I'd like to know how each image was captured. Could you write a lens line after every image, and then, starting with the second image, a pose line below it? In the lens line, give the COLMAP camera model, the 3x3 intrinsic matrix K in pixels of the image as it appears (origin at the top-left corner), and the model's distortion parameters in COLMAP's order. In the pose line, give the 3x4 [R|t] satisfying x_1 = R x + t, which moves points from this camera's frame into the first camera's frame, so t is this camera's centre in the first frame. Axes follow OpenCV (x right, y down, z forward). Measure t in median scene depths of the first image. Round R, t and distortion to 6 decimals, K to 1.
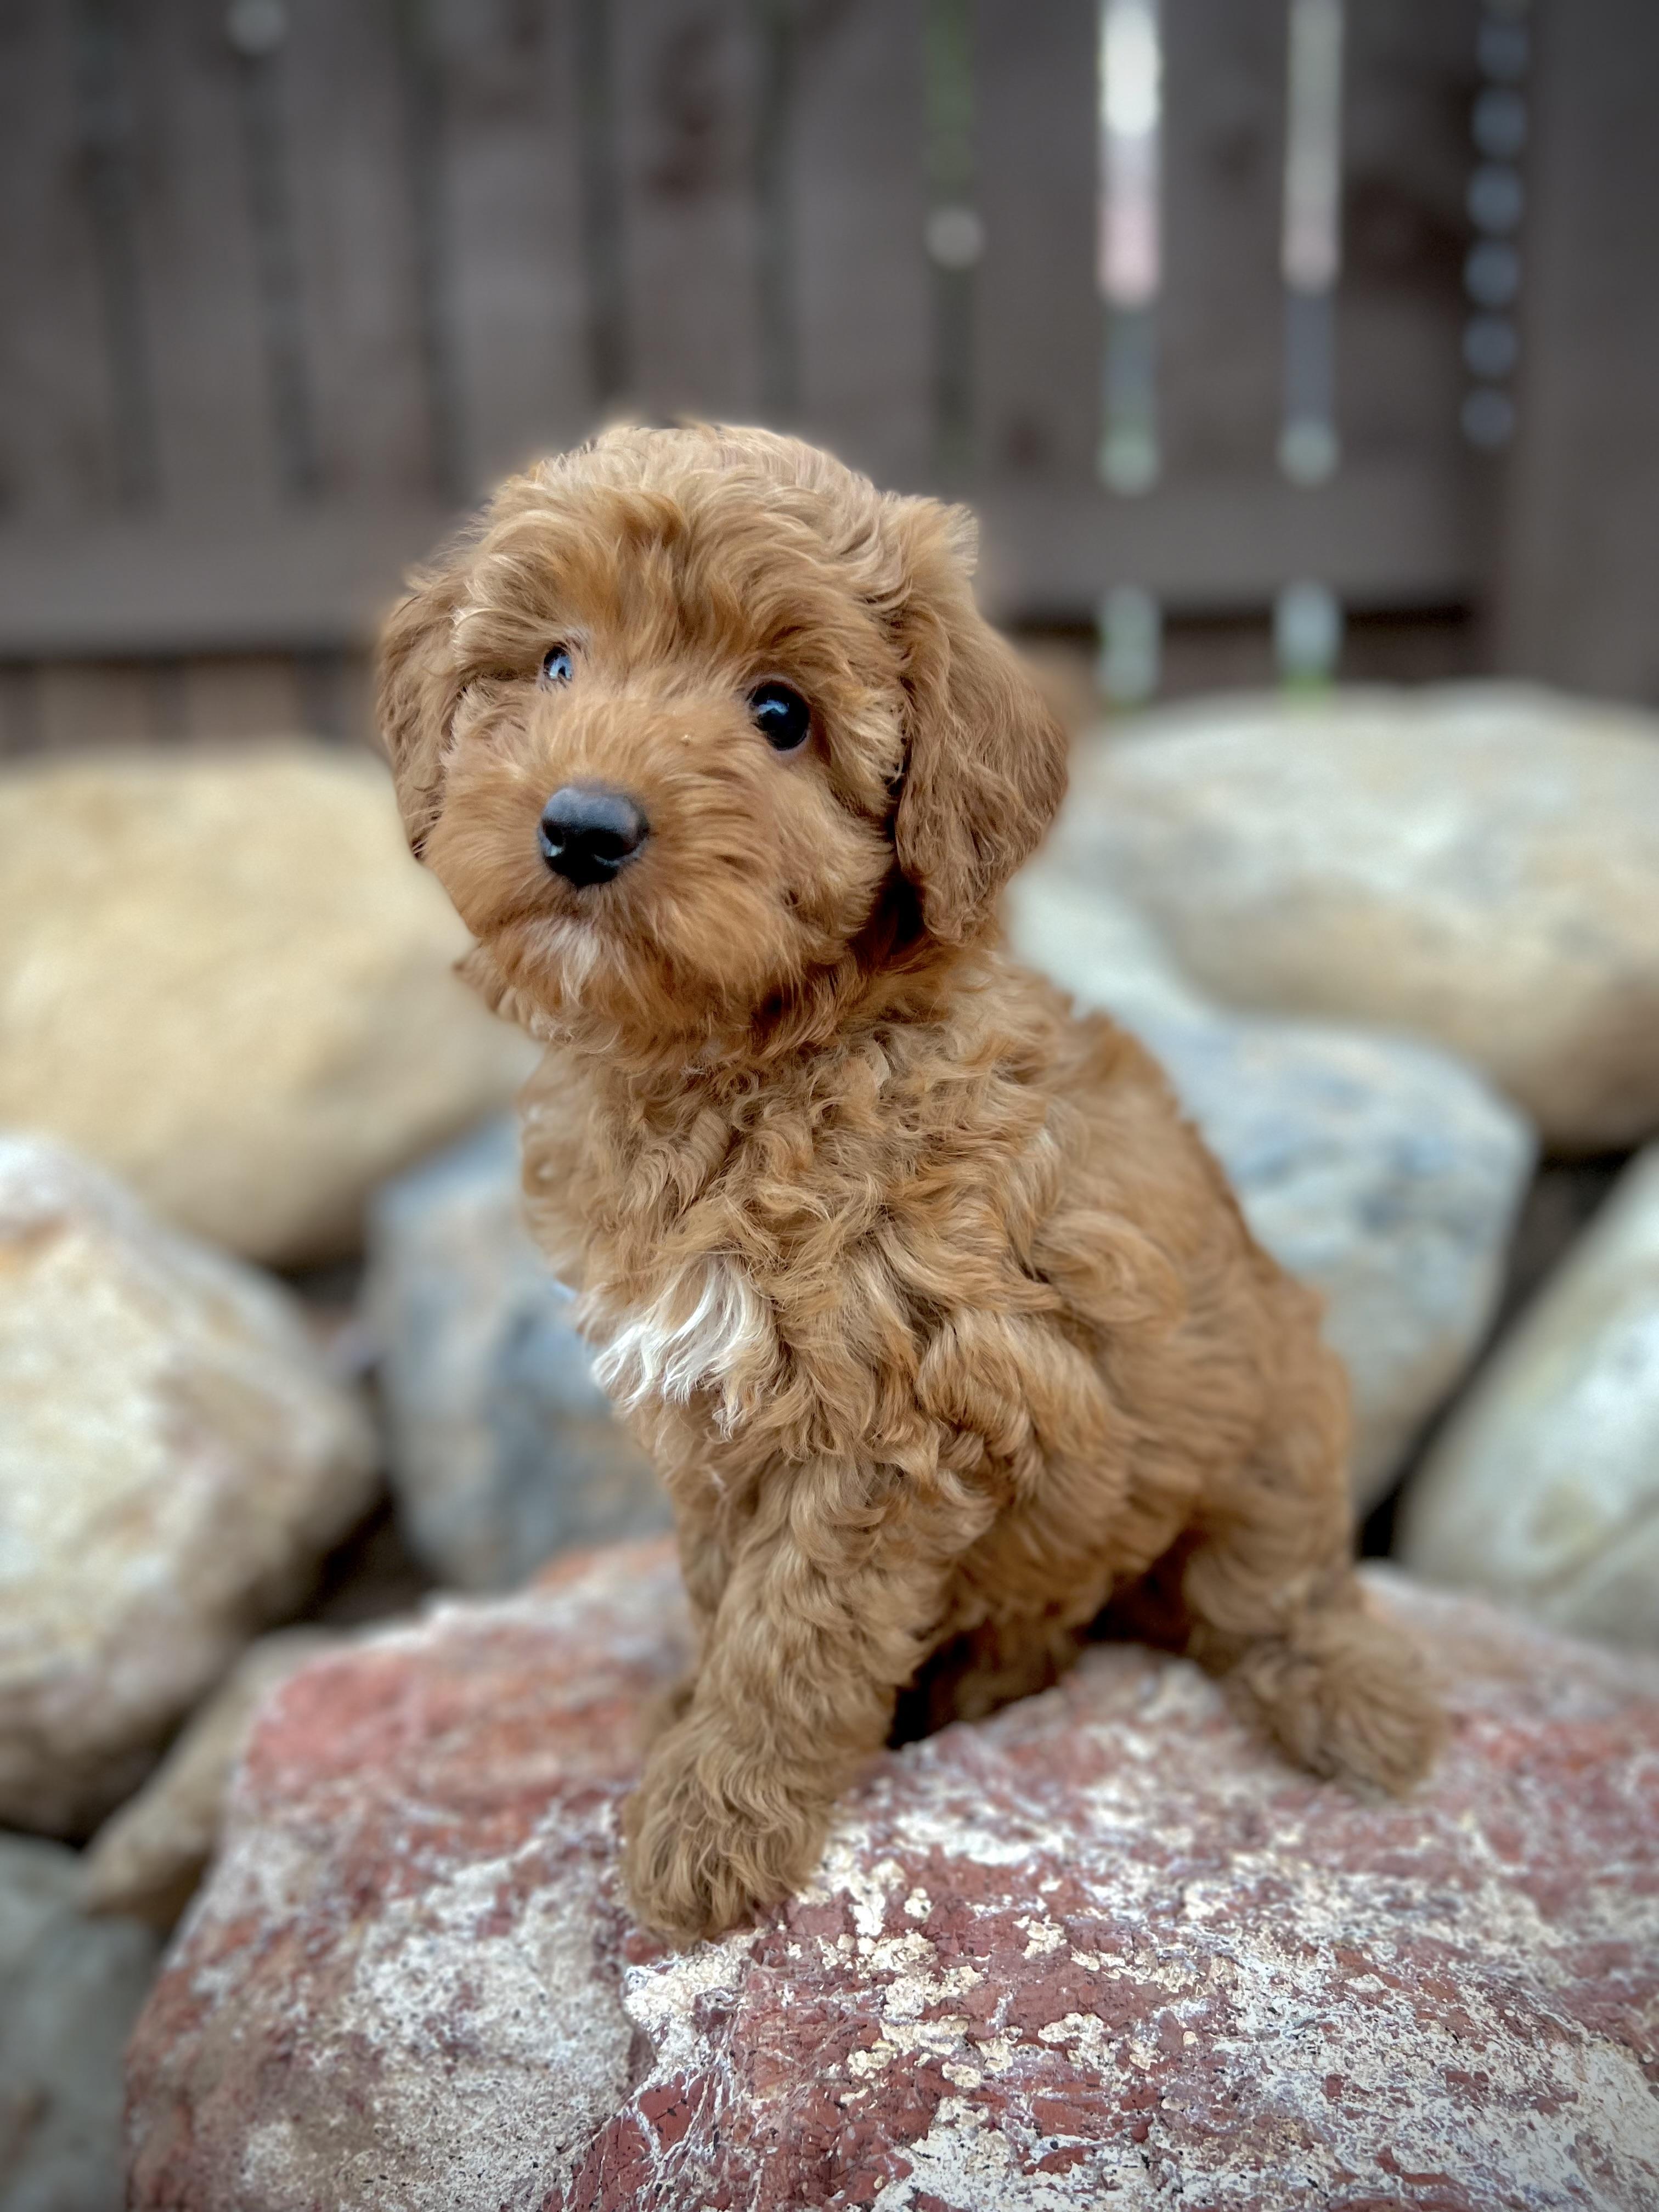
lens RADIAL K [[1680.4, 0, 841.4], [0, 1680.4, 1105.3], [0, 0, 1]] dist [0.010163, -0.017567]
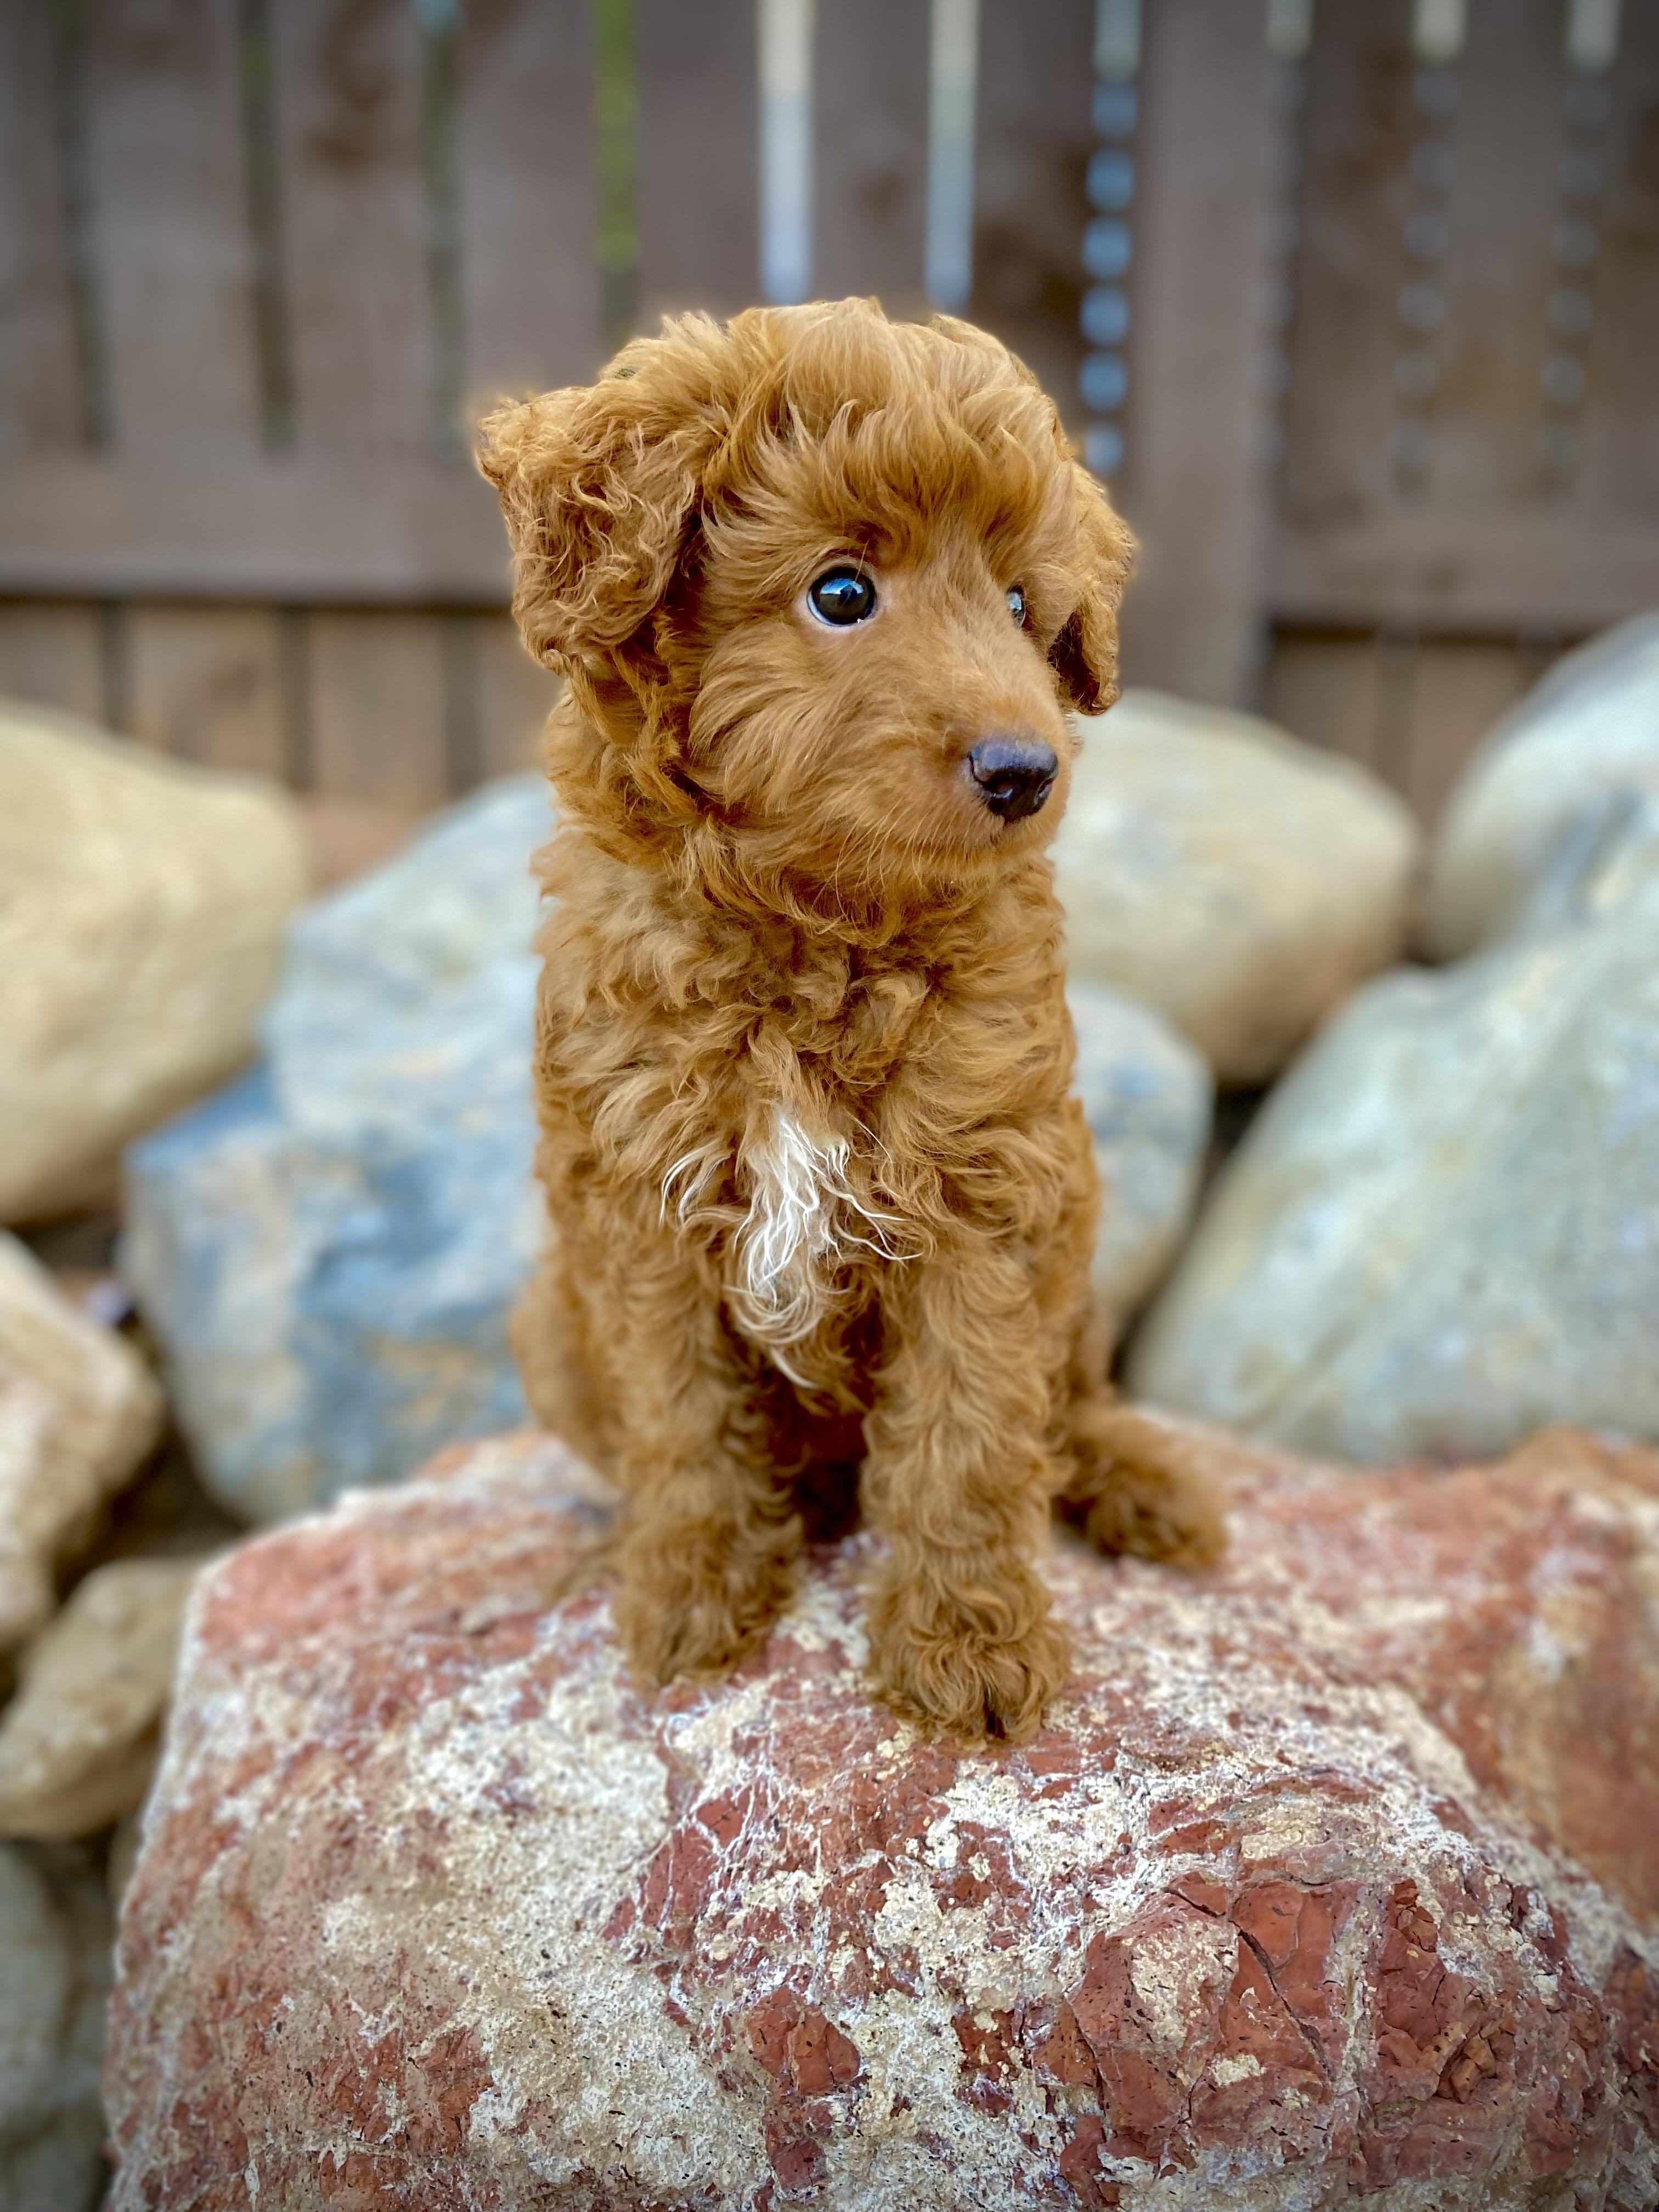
lens RADIAL K [[1699.3, 0, 836.8], [0, 1699.3, 1097.0], [0, 0, 1]] dist [-0.008782, 0.014416]
pose [[0.967601, -0.015815, 0.251987, -0.302408], [0.015767, 0.999873, 0.002210, 0.065026], [-0.251990, 0.001835, 0.967728, -0.205485]]
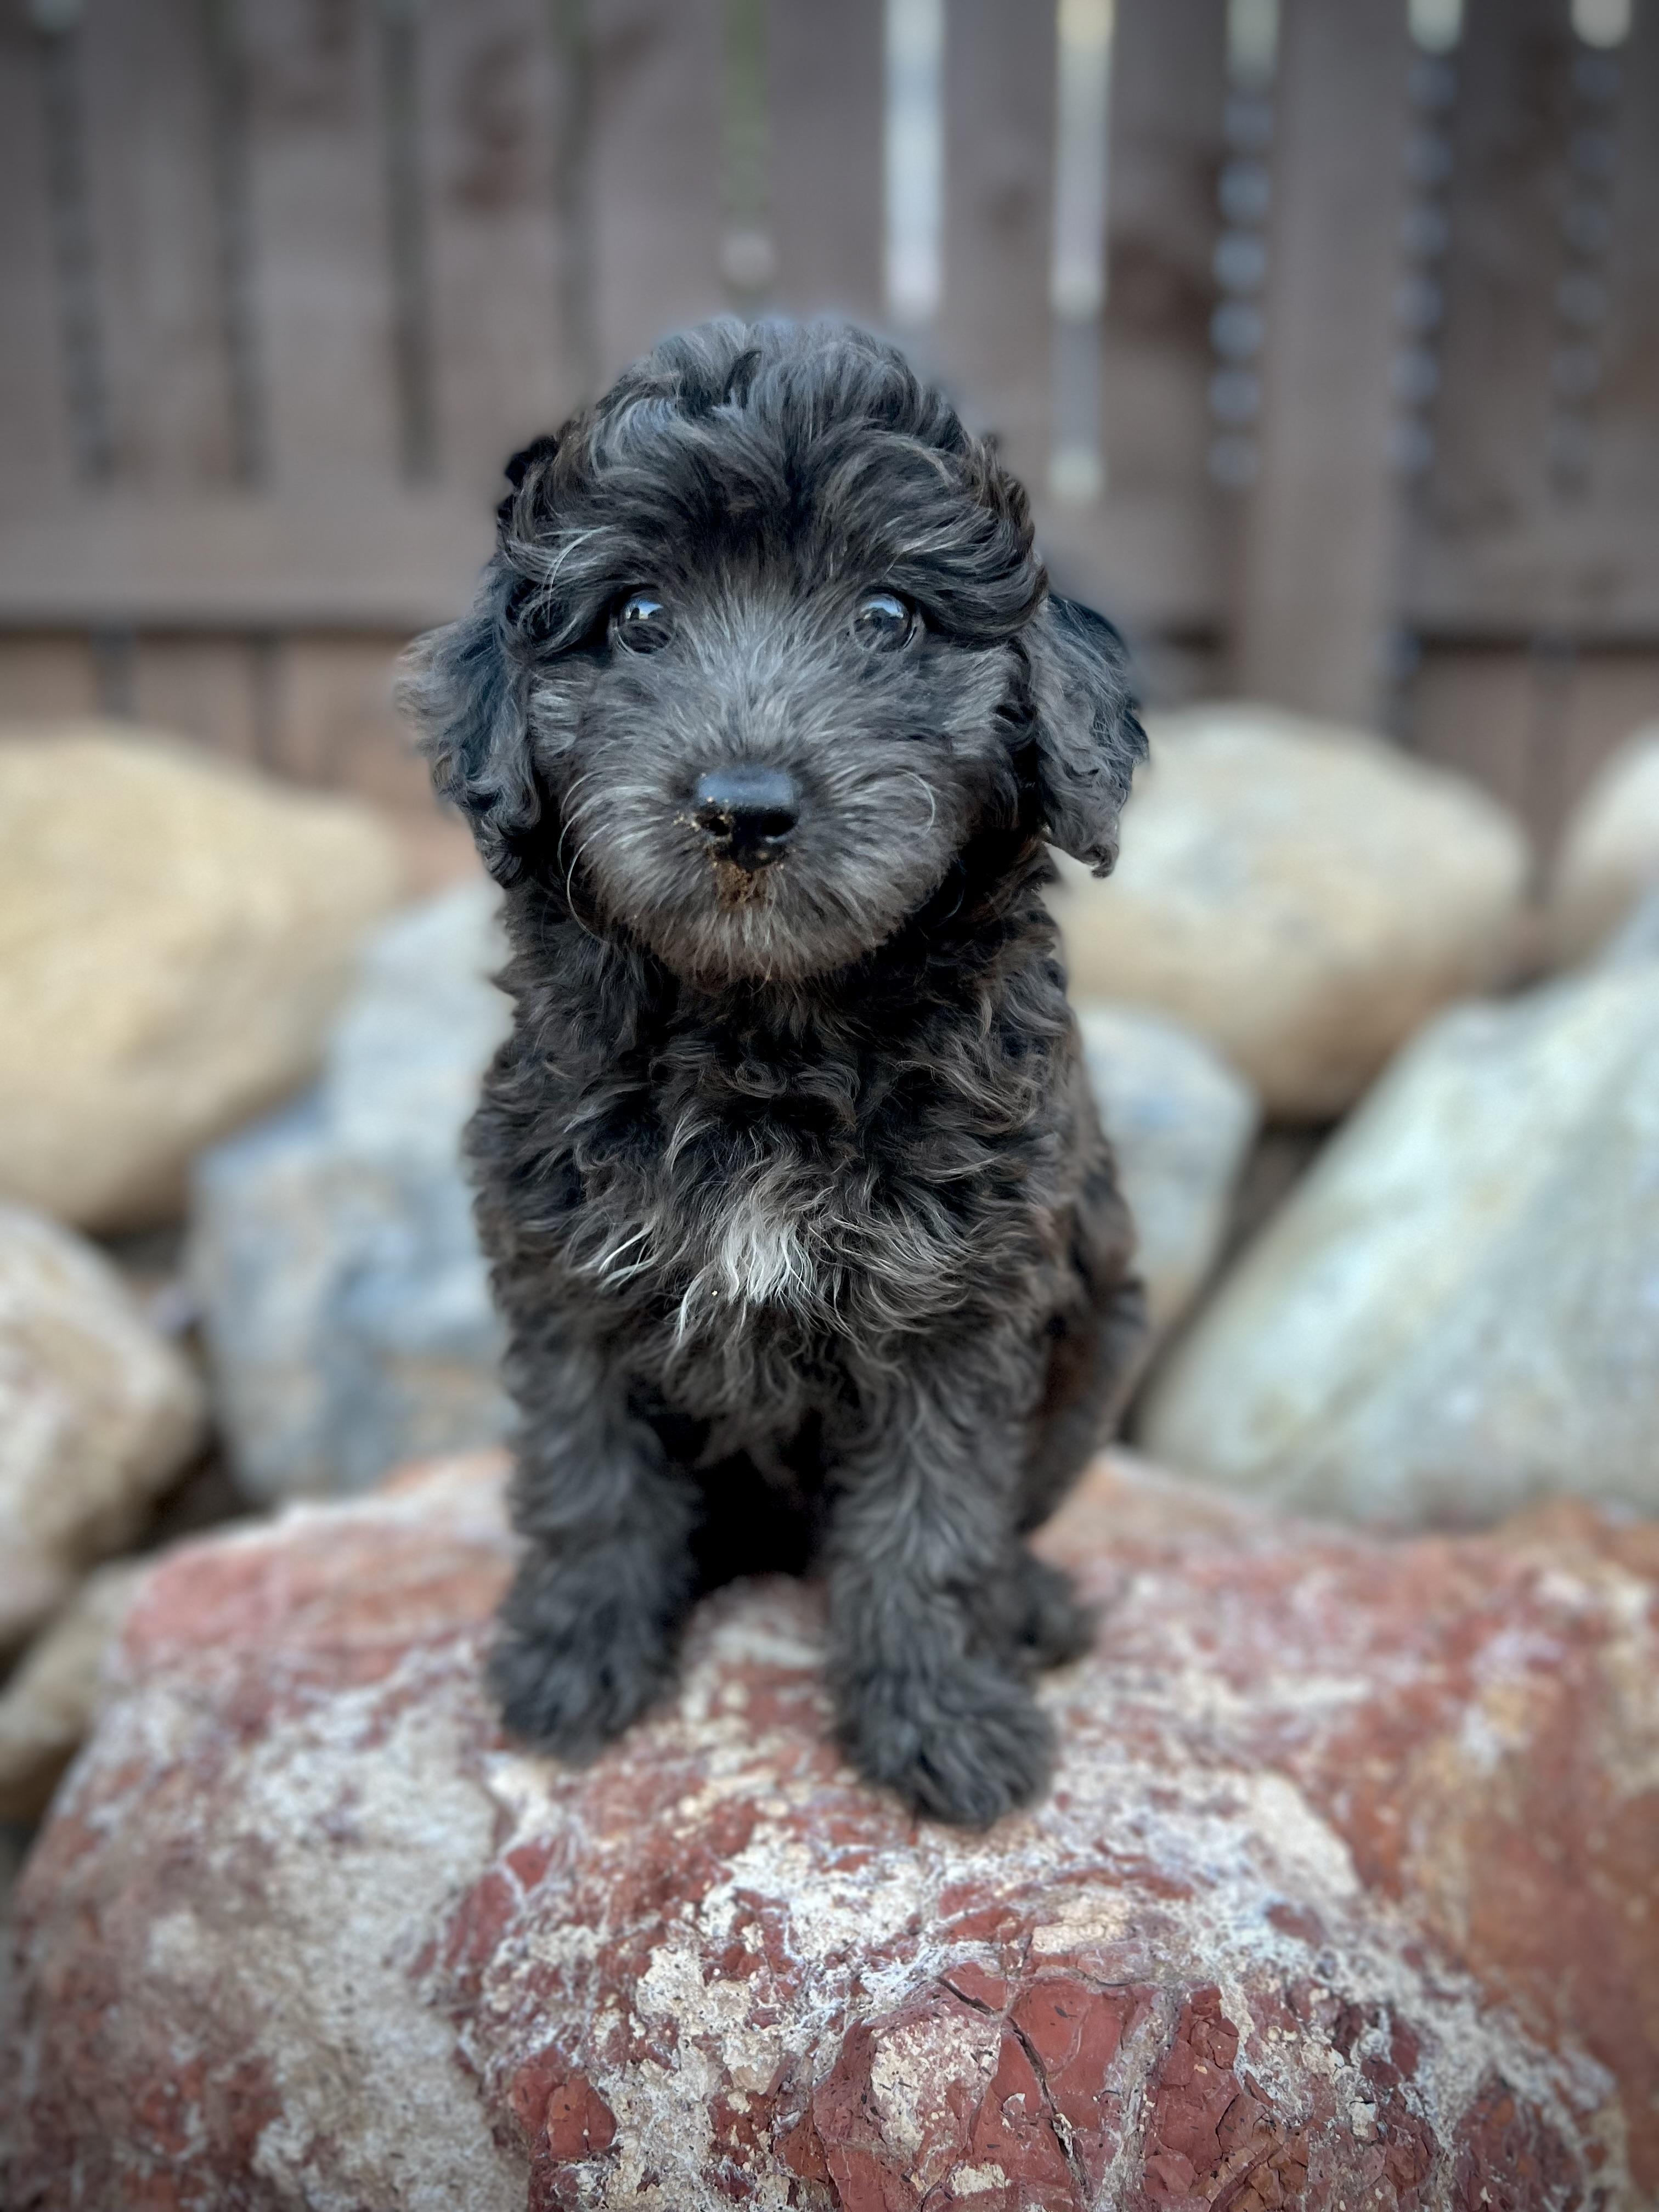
lens RADIAL K [[1680.4, 0, 846.8], [0, 1680.4, 1103.3], [0, 0, 1]] dist [0.010163, -0.017567]
pose [[0.991412, 0.003521, 0.130730, -0.033809], [-0.003246, 0.999992, -0.002315, 0.048506], [-0.130737, 0.001871, 0.991415, -0.214629]]
